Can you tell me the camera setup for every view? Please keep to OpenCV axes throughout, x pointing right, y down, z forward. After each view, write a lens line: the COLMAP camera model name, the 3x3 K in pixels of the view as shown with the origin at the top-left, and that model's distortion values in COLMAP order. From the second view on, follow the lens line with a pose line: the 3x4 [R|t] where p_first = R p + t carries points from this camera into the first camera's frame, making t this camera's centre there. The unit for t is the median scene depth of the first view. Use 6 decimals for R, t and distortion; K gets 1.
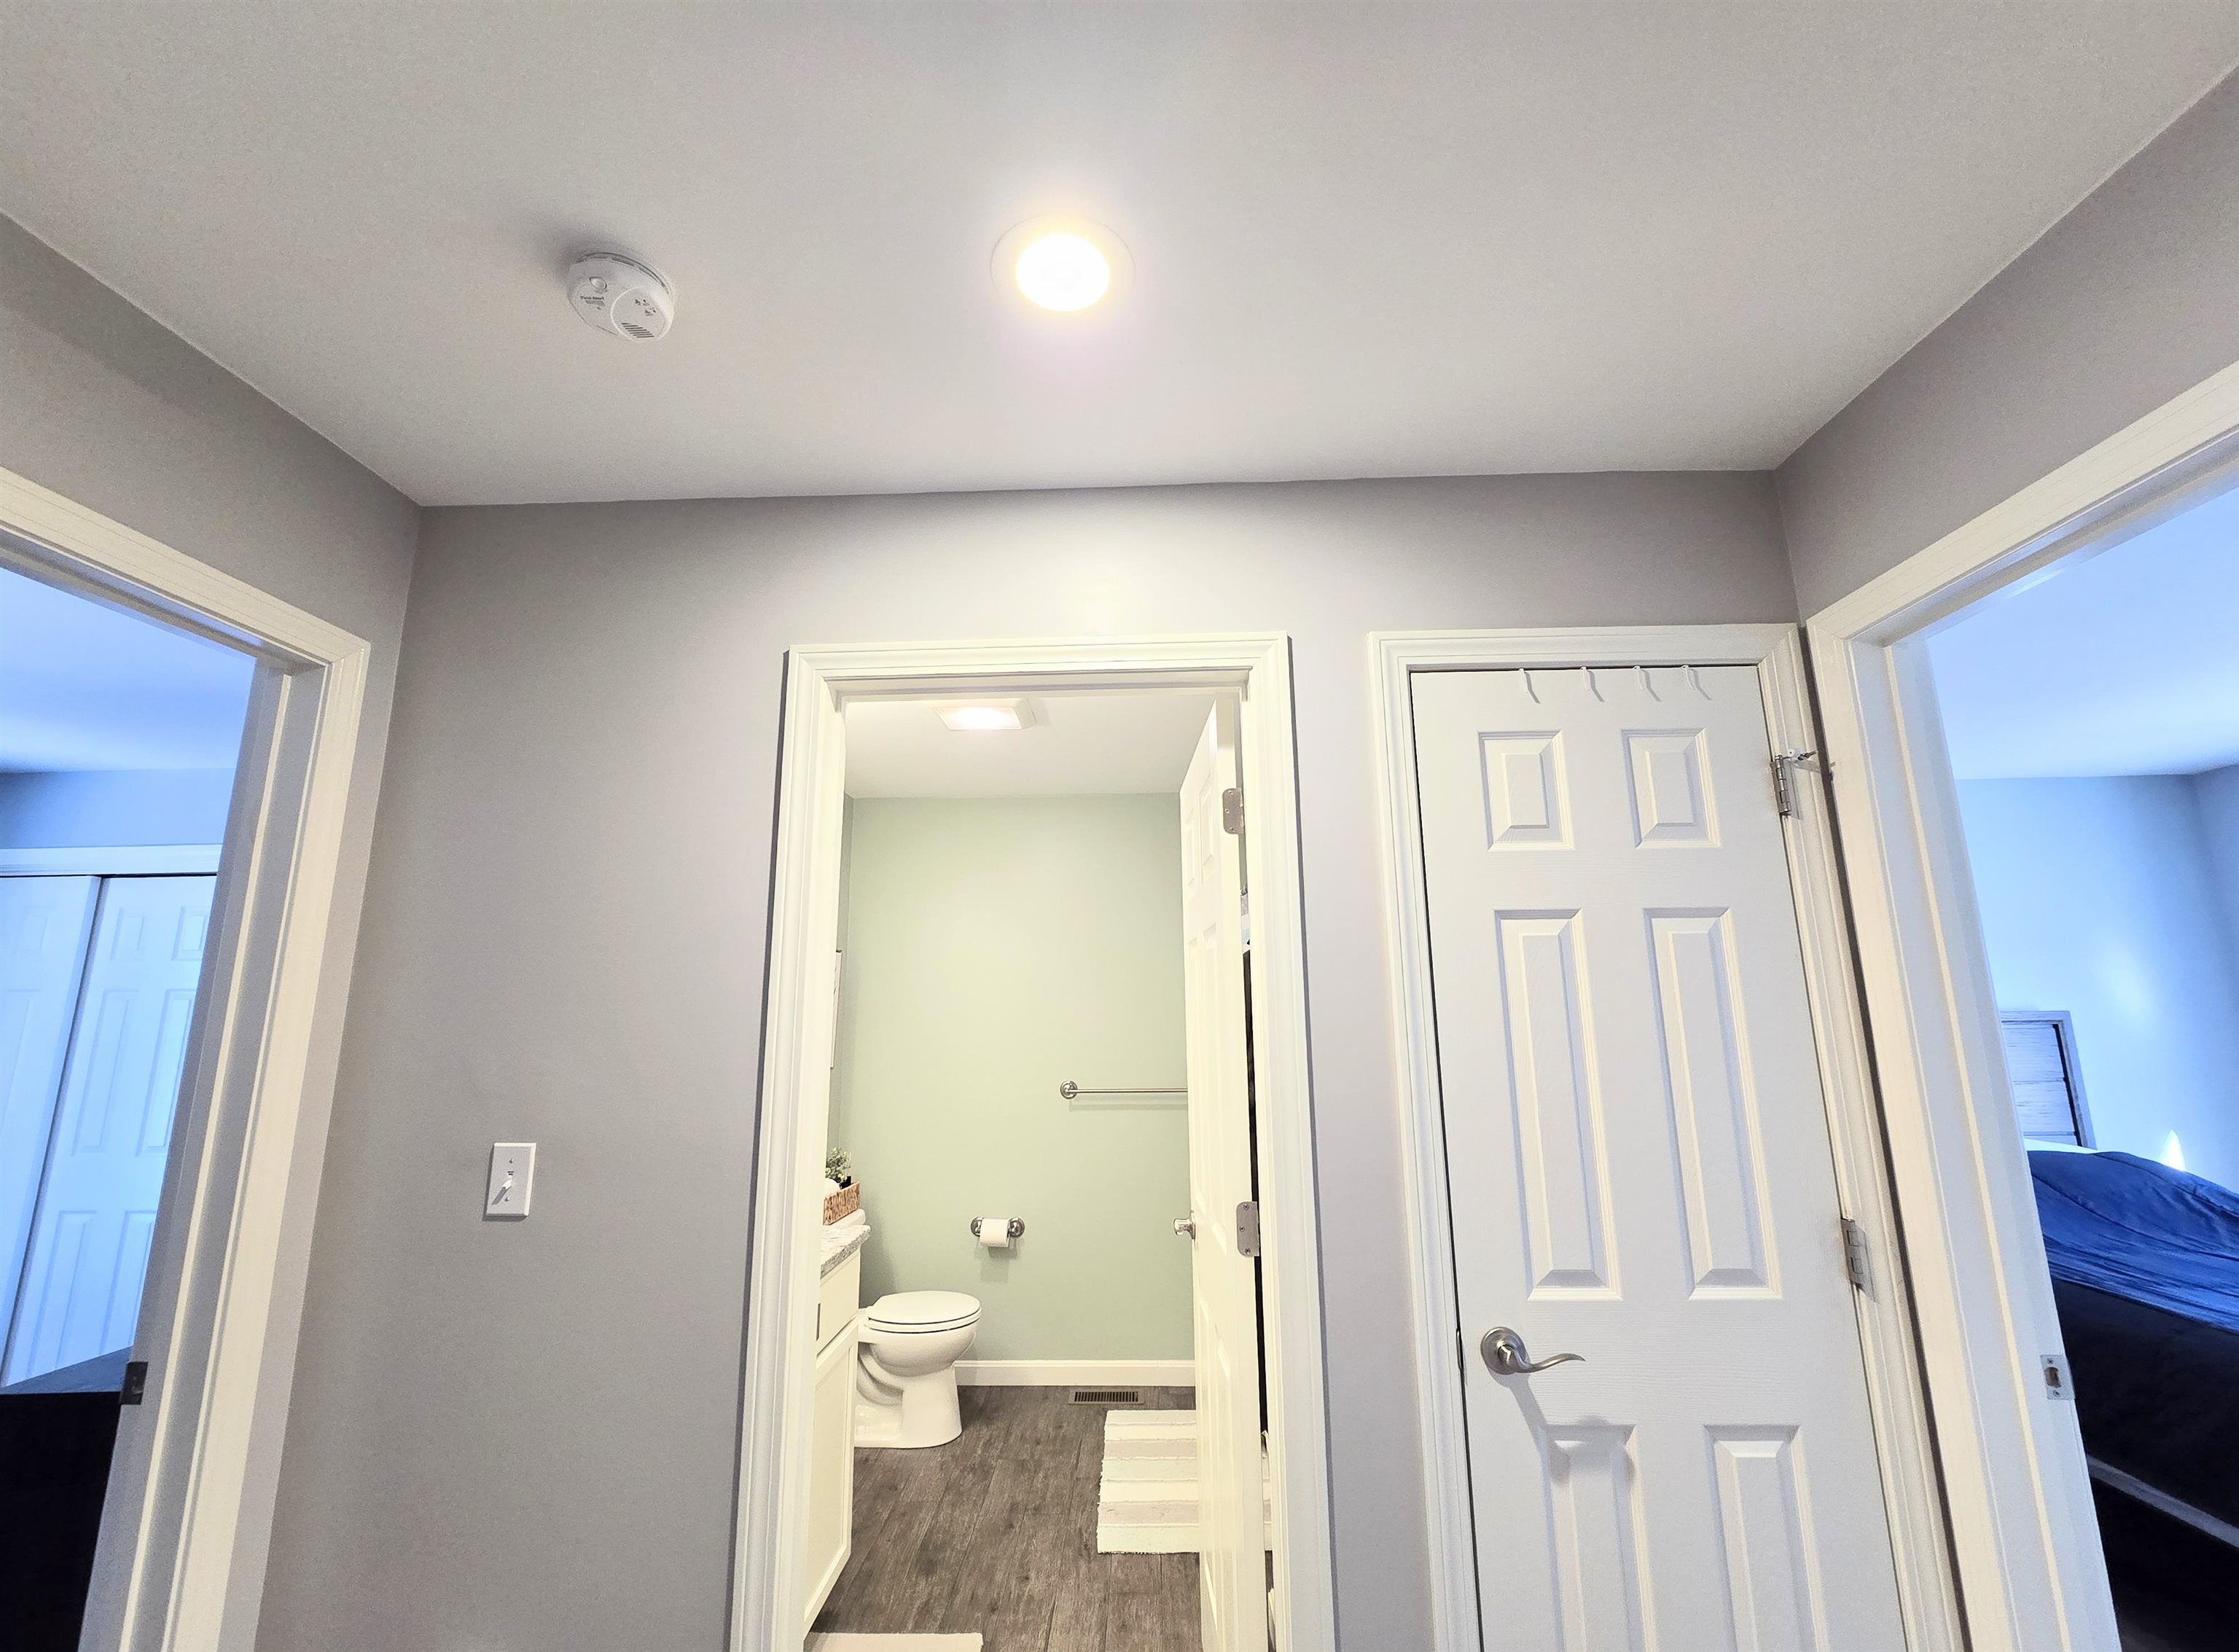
lens RADIAL K [[921.3, 0, 1118.3], [0, 921.3, 832.1], [0, 0, 1]] dist [-0.004132, -0.000680]
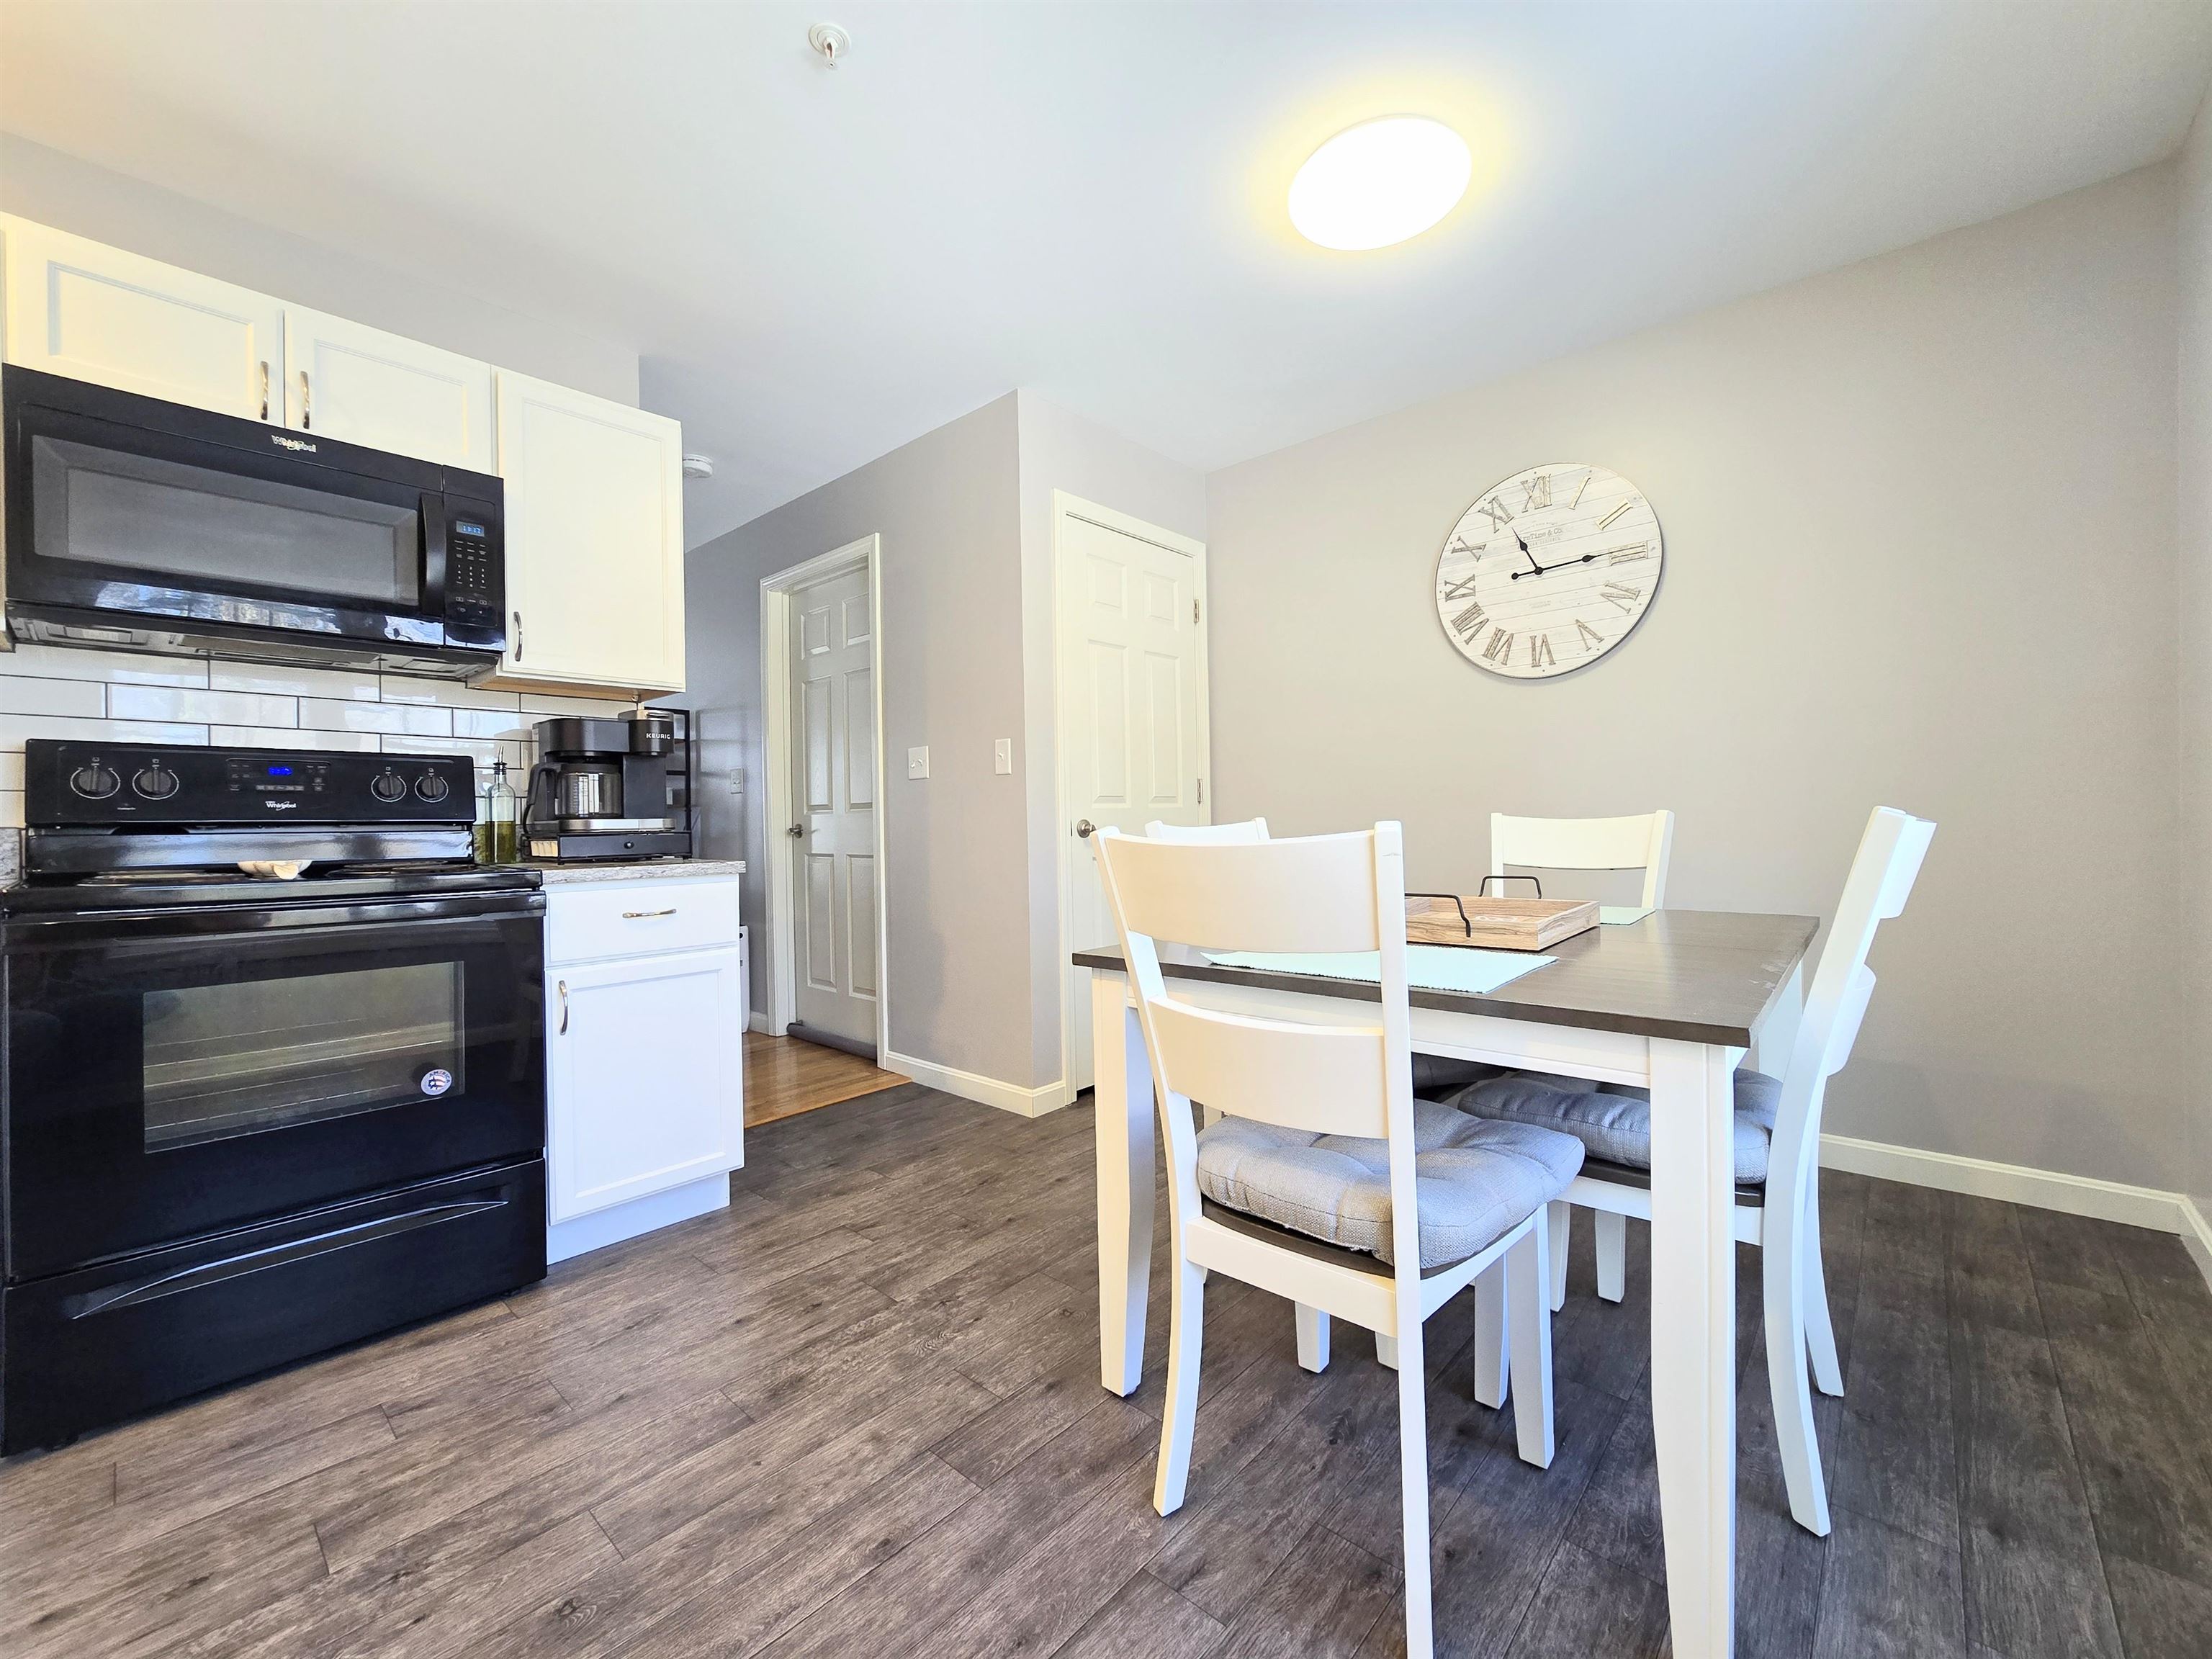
lens RADIAL K [[905.5, 0, 1111.1], [0, 905.5, 823.8], [0, 0, 1]] dist [-0.003052, 0.000425]
pose [[-0.769078, 0.018640, 0.638883, -0.673465], [-0.100121, 0.983721, -0.149226, 0.397987], [-0.631264, -0.178732, -0.754693, 1.180725]]
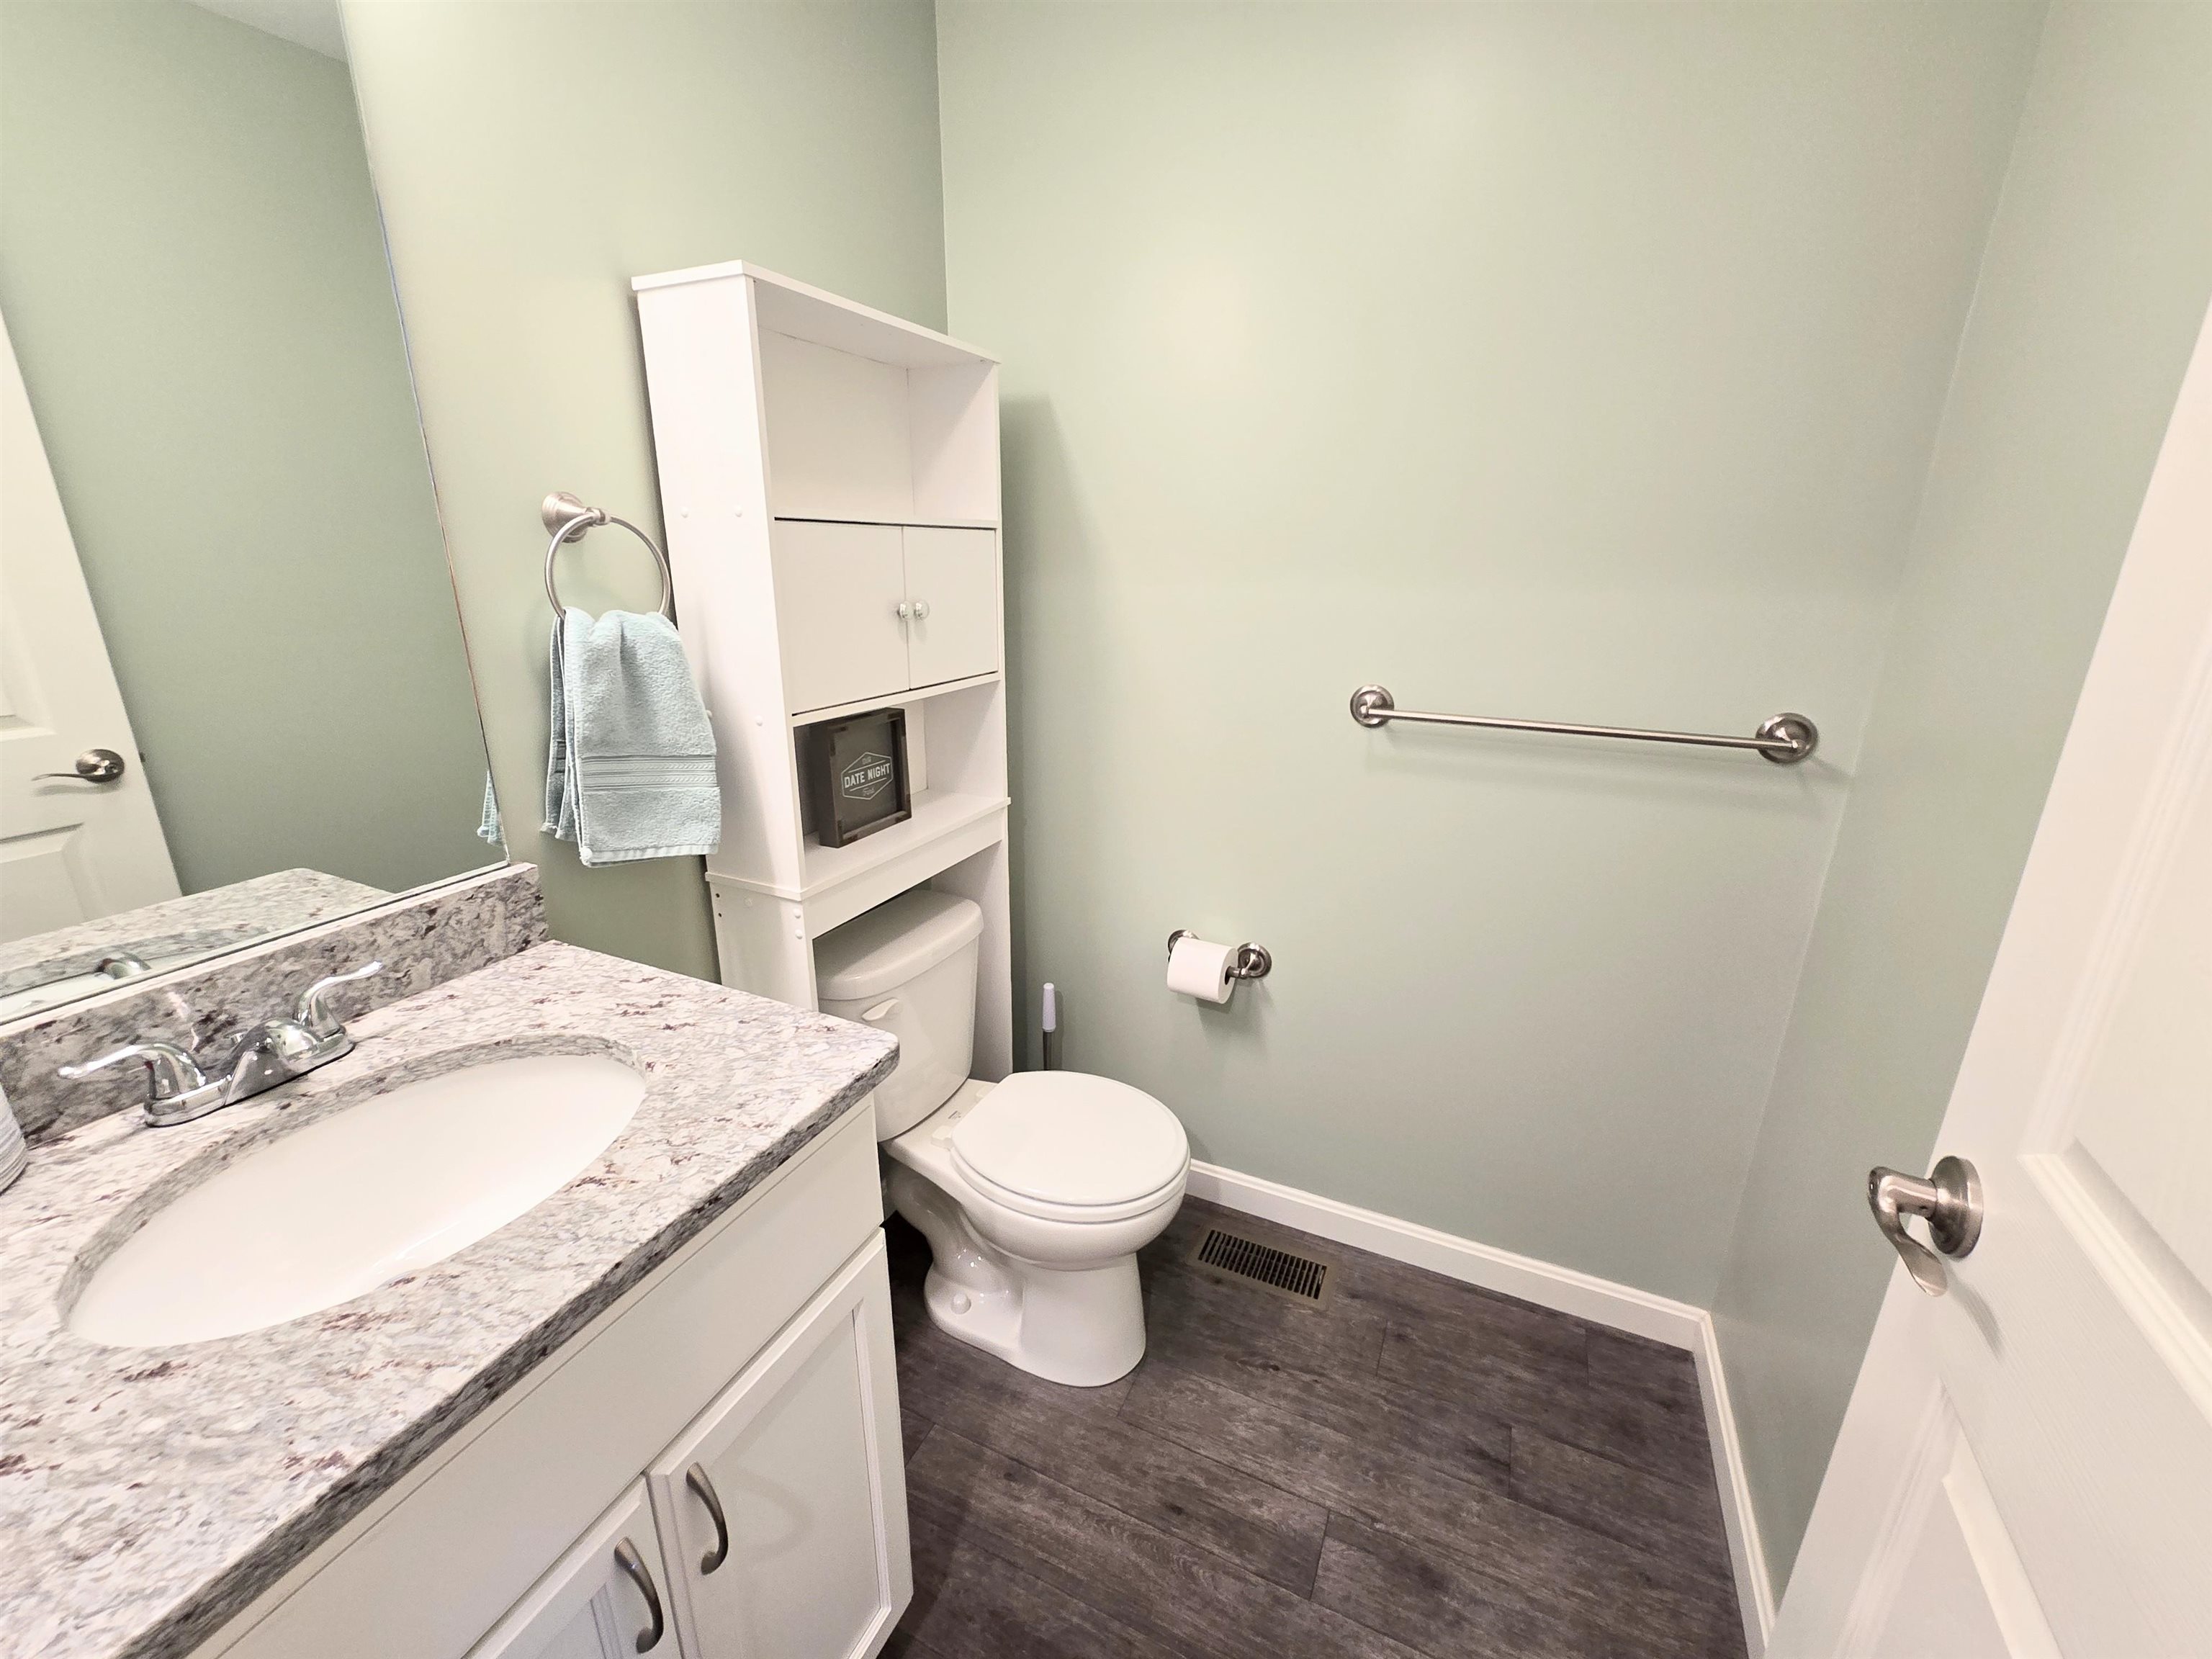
lens RADIAL K [[905.5, 0, 1105.4], [0, 905.5, 827.3], [0, 0, 1]] dist [-0.003052, 0.000425]
pose [[-0.383759, 0.275498, -0.881380, -0.010959], [0.165495, 0.959525, 0.227867, 0.251289], [0.908483, -0.058418, -0.413820, 1.129561]]
